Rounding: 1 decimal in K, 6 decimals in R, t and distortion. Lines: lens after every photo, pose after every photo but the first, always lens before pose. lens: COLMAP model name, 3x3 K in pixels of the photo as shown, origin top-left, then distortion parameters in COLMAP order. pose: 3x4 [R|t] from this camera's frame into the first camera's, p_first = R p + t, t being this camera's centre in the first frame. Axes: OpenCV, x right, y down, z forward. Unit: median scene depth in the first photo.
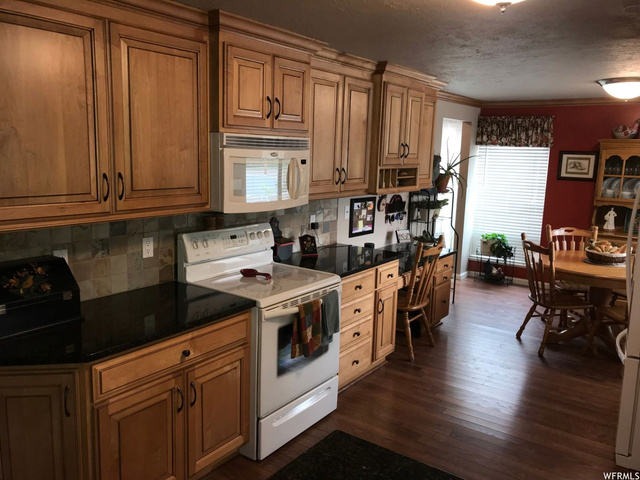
lens RADIAL K [[533.3, 0, 320.0], [0, 533.3, 240.0], [0, 0, 1]] dist [0.007922, 0.002389]
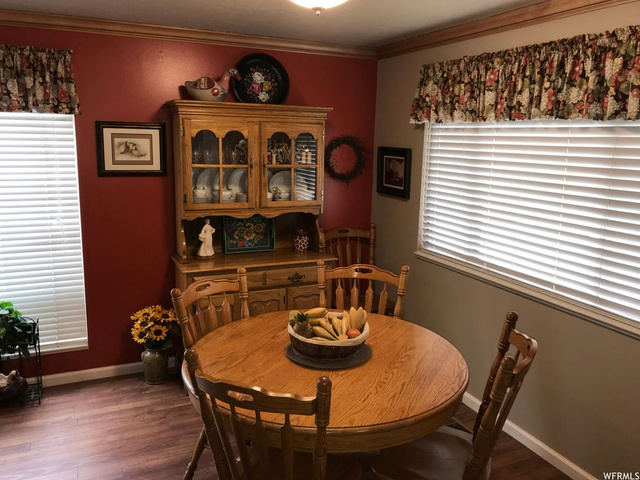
lens RADIAL K [[533.3, 0, 320.0], [0, 533.3, 240.0], [0, 0, 1]] dist [0.007922, 0.002389]
pose [[0.497563, -0.181899, 0.848142, 0.097654], [0.137526, 0.981941, 0.129915, -0.091514], [-0.856457, 0.052001, 0.513593, 0.556114]]
